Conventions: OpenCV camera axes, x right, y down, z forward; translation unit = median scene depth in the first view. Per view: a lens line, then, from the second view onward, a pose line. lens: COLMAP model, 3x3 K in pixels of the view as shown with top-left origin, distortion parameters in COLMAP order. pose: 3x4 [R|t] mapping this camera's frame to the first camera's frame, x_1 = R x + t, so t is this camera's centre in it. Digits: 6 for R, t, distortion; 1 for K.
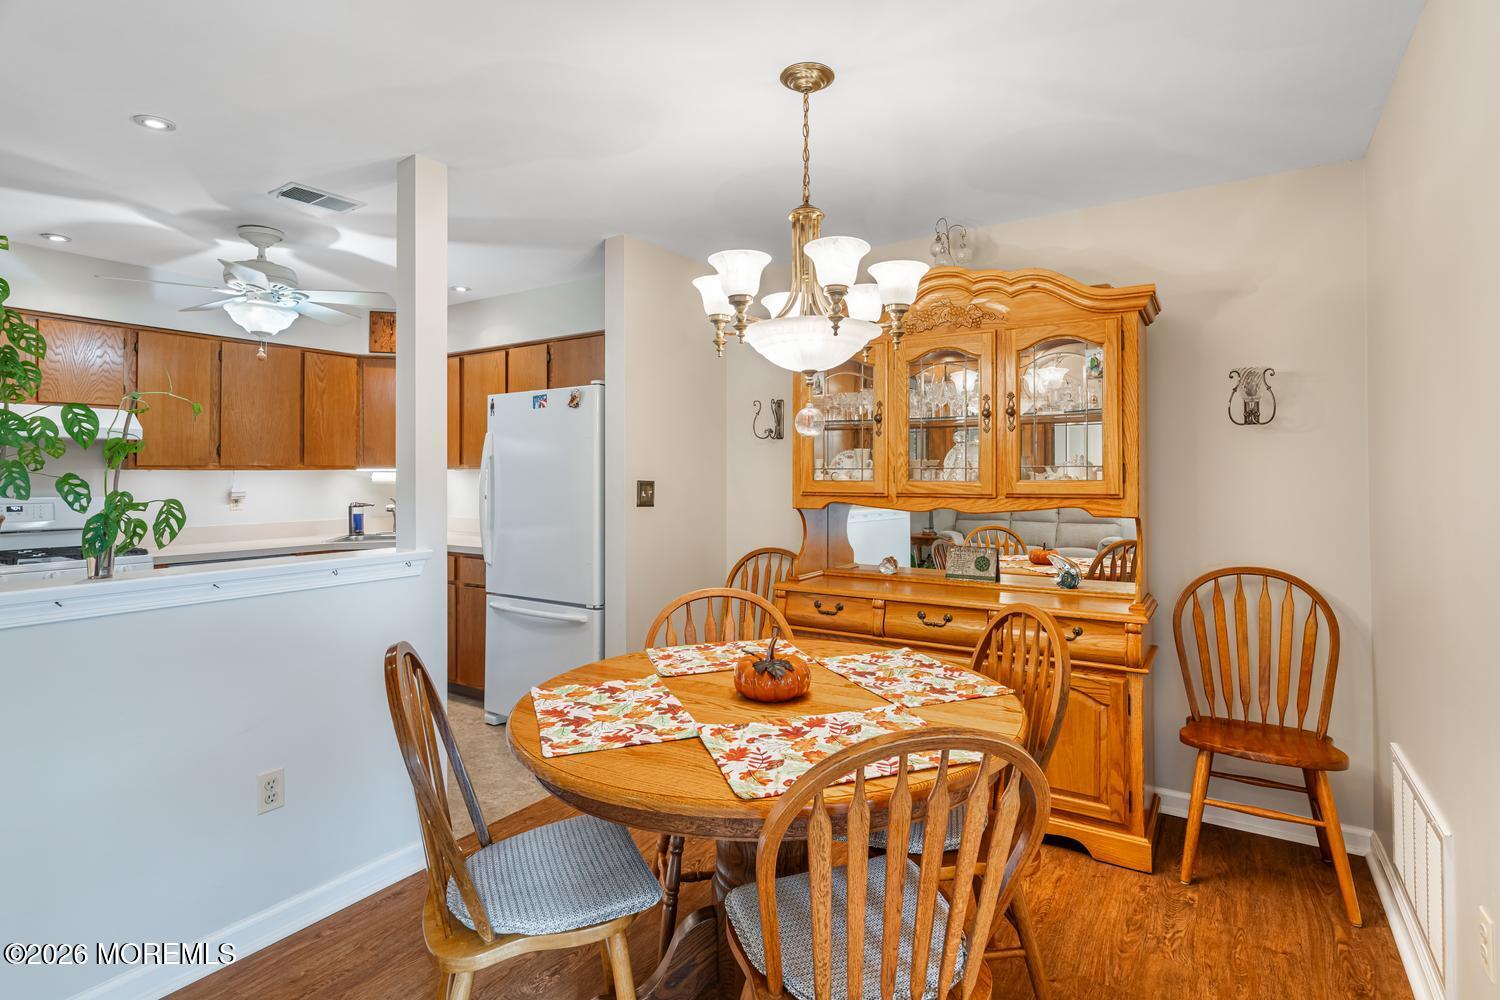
lens RADIAL K [[733.8, 0, 762.4], [0, 733.8, 454.9], [0, 0, 1]] dist [0.000185, 0.000056]
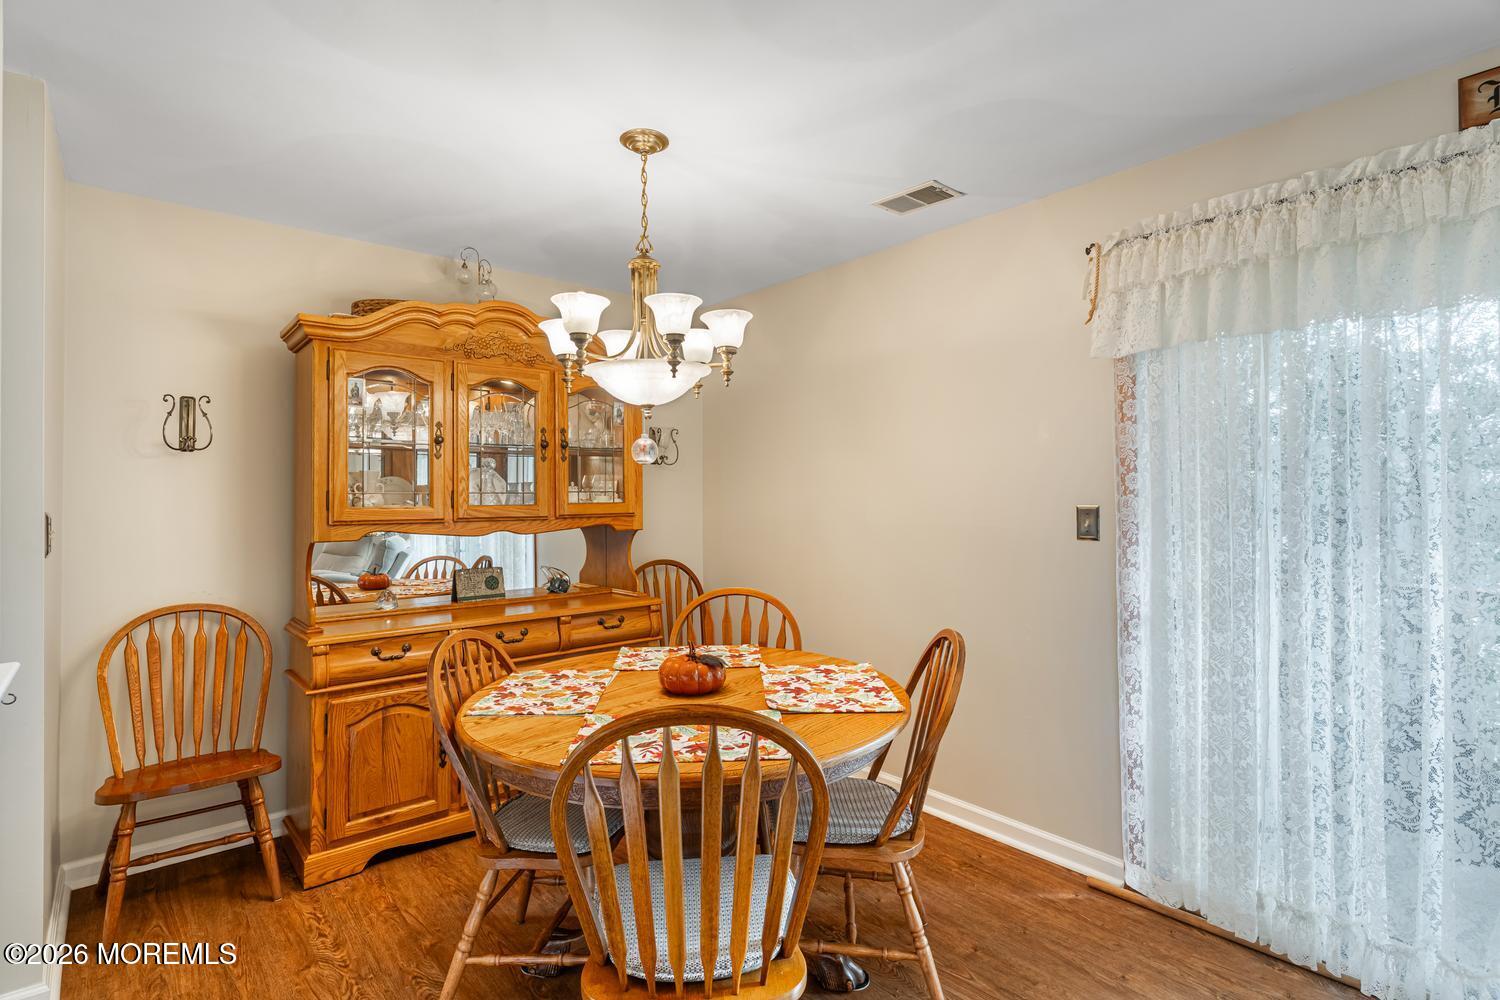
lens RADIAL K [[725.7, 0, 742.5], [0, 725.7, 483.7], [0, 0, 1]] dist [-0.000966, -0.000285]
pose [[0.304860, 0.017279, 0.952240, -0.689128], [-0.018600, 0.999753, -0.012187, 0.012496], [-0.952216, -0.013996, 0.305106, 0.386036]]
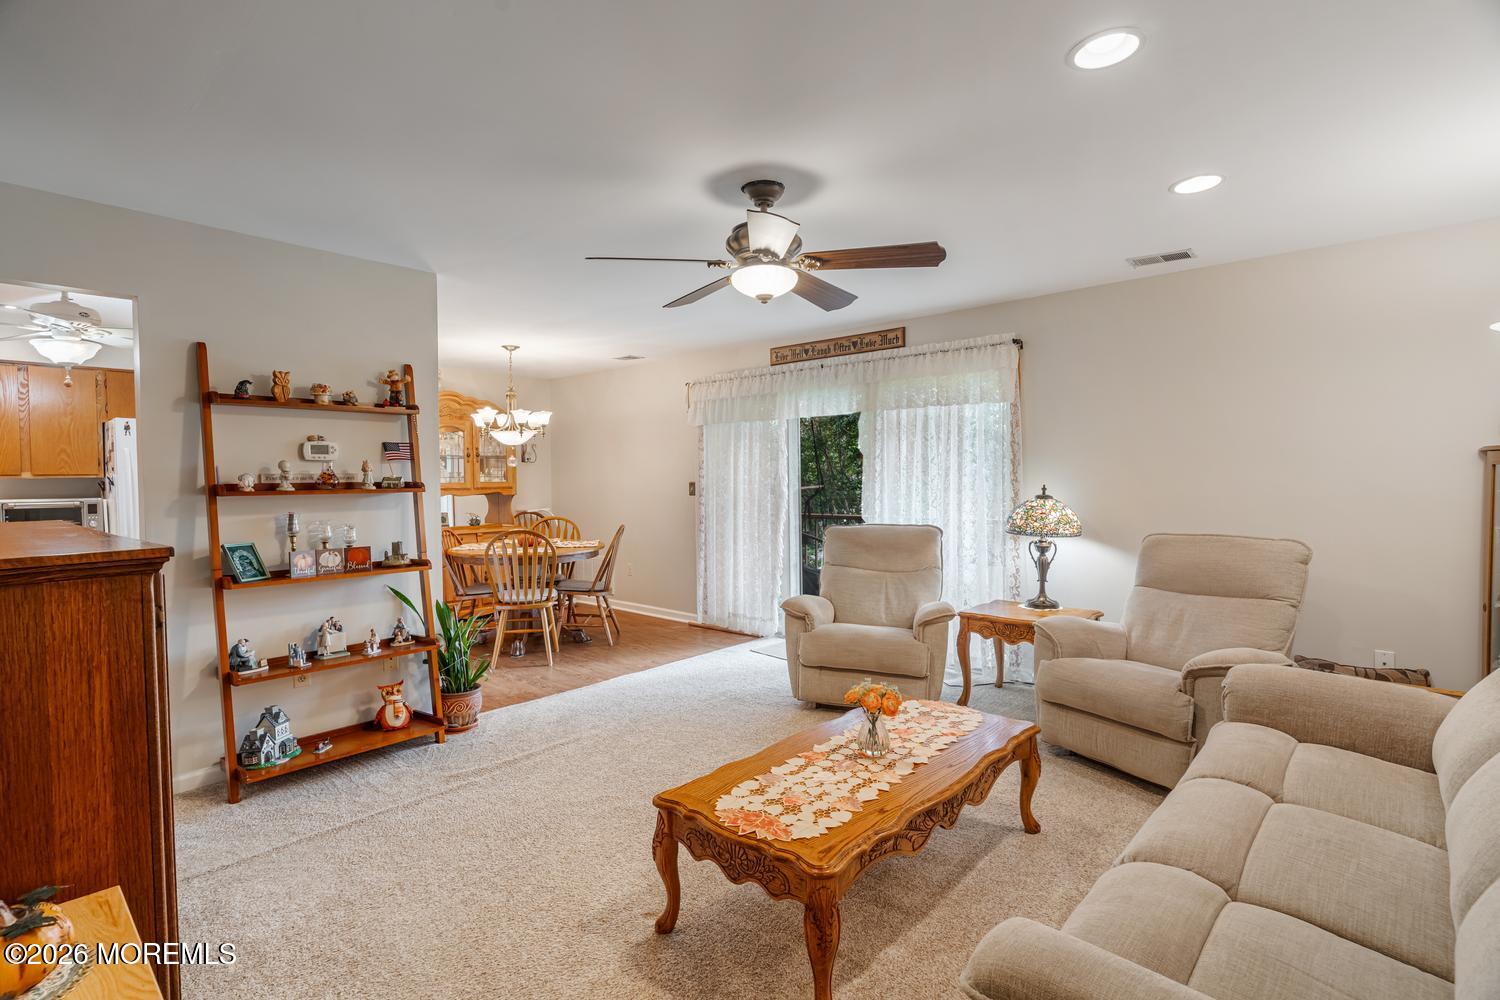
lens RADIAL K [[720.6, 0, 750.0], [0, 720.6, 500.0], [0, 0, 1]] dist [-0.013606, 0.000032]
pose [[0.157177, -0.031016, 0.987083, -1.994522], [-0.016968, 0.999274, 0.034101, -0.003843], [-0.987425, -0.022108, 0.156537, -0.315819]]
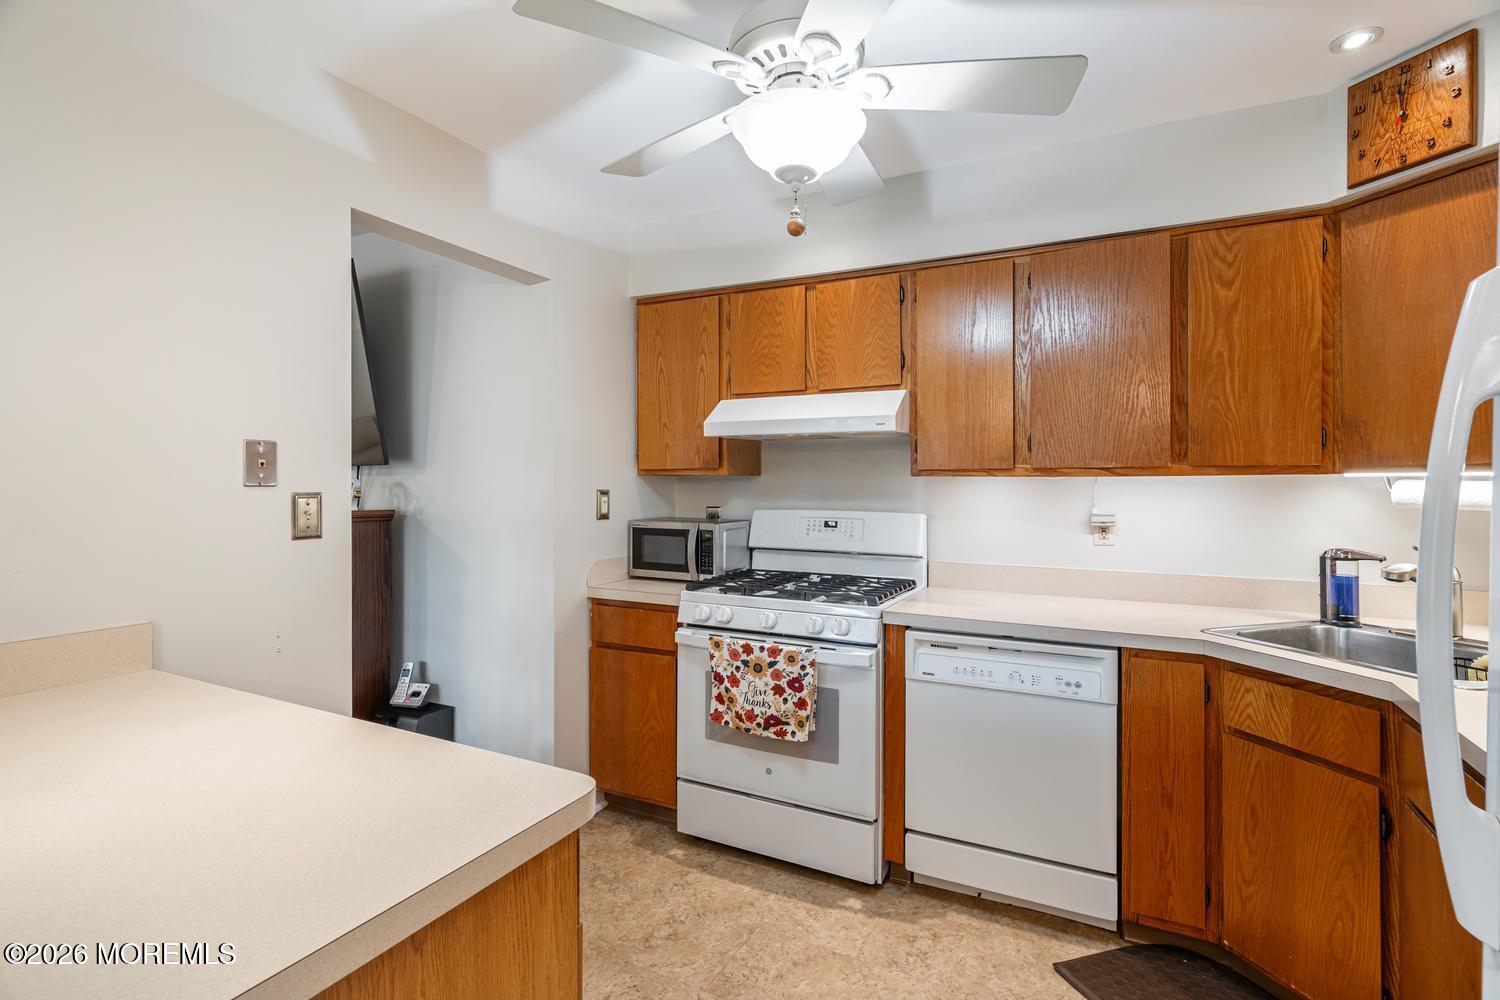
lens RADIAL K [[721.7, 0, 754.5], [0, 721.7, 486.5], [0, 0, 1]] dist [0.009310, 0.000621]
pose [[0.092200, 0.004030, -0.995732, -0.284510], [0.020872, 0.999764, 0.005979, 0.032099], [0.995522, -0.021334, 0.092094, 1.120314]]
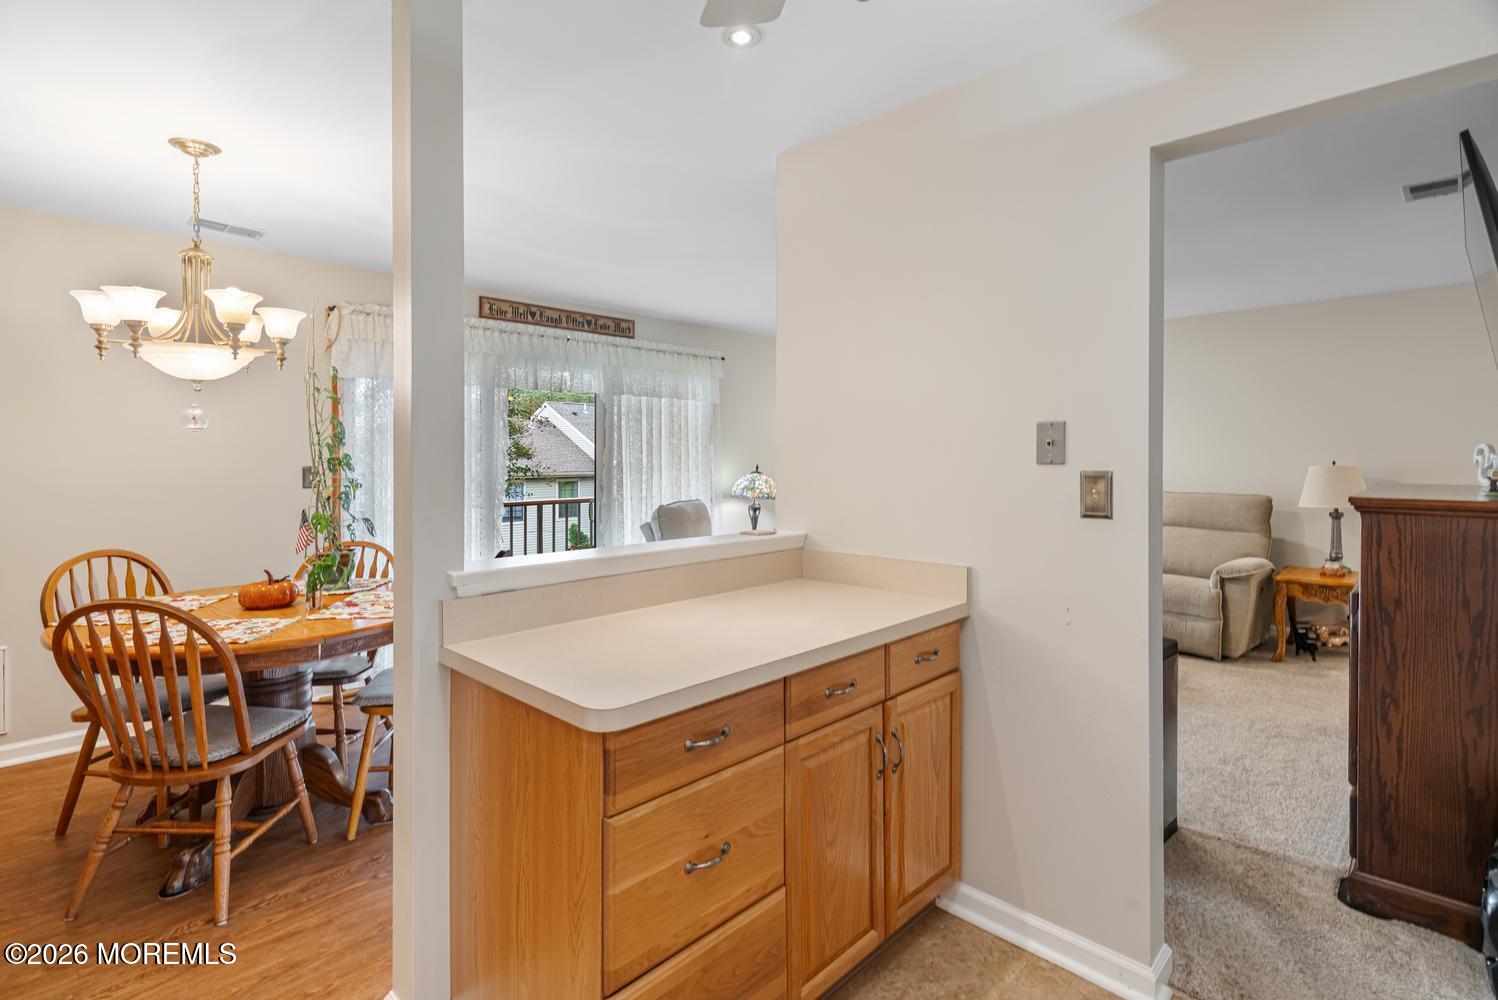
lens RADIAL K [[725.4, 0, 750.7], [0, 725.4, 461.9], [0, 0, 1]] dist [0.001207, 0.000604]
pose [[-0.978223, 0.002070, 0.207545, -0.837022], [-0.001527, 0.999851, -0.017169, 0.036675], [-0.207549, -0.017112, -0.978075, 1.491687]]
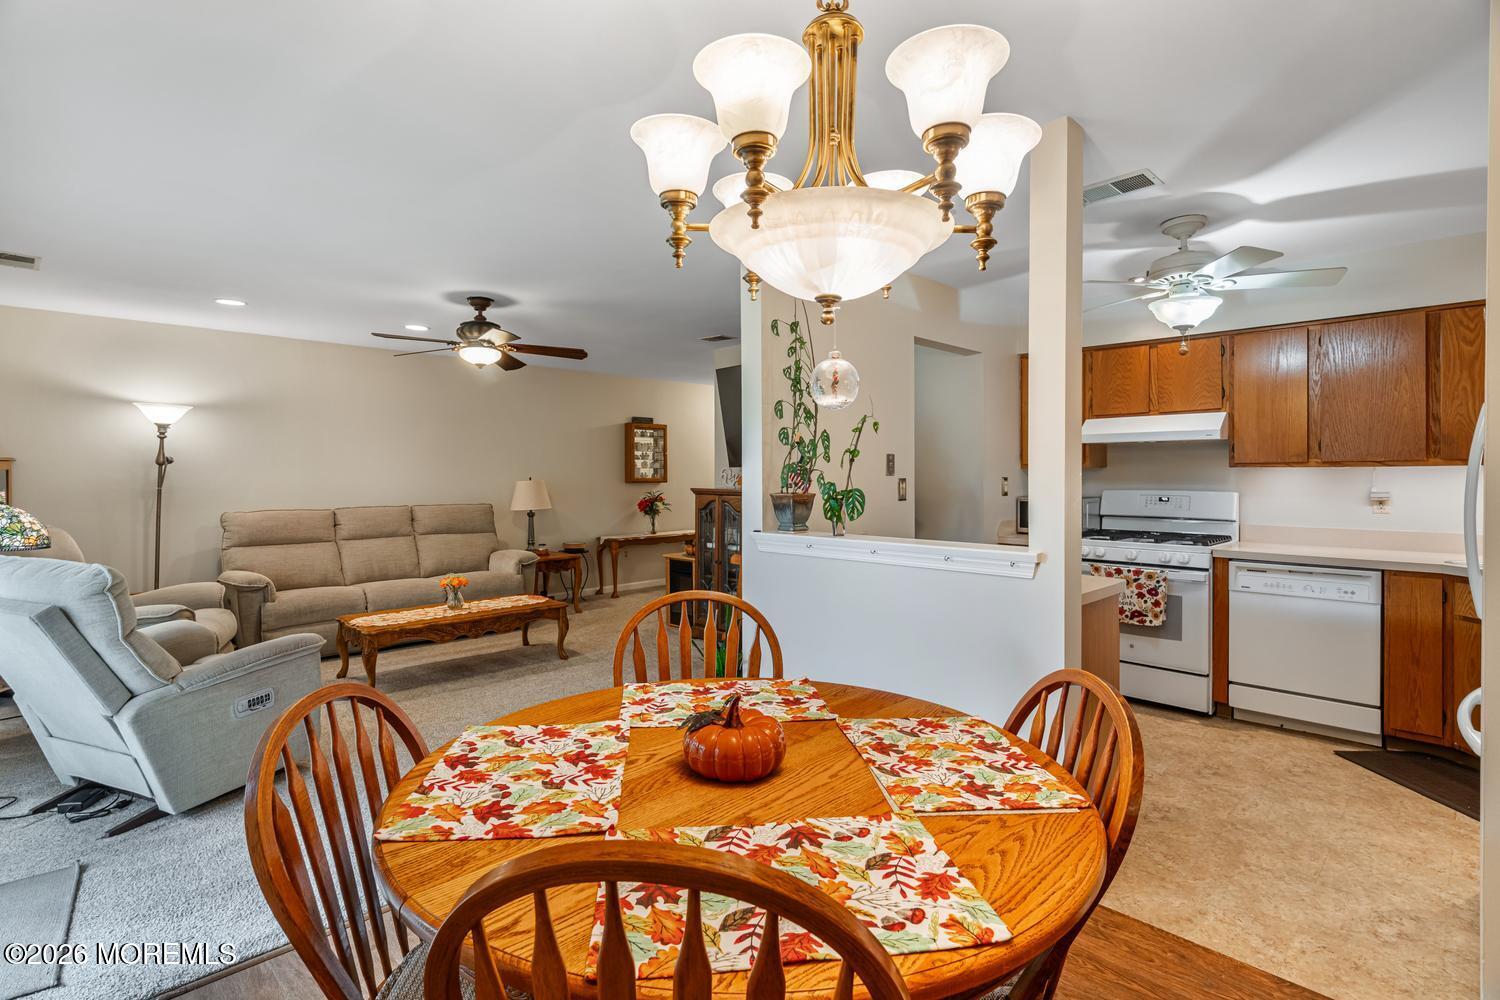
lens RADIAL K [[729.7, 0, 740.2], [0, 729.7, 480.5], [0, 0, 1]] dist [-0.003136, 0.000942]
pose [[-0.232164, 0.010554, -0.972619, 0.479433], [0.026491, 0.999639, 0.004524, 0.022039], [0.972316, -0.024715, -0.232360, 0.781932]]
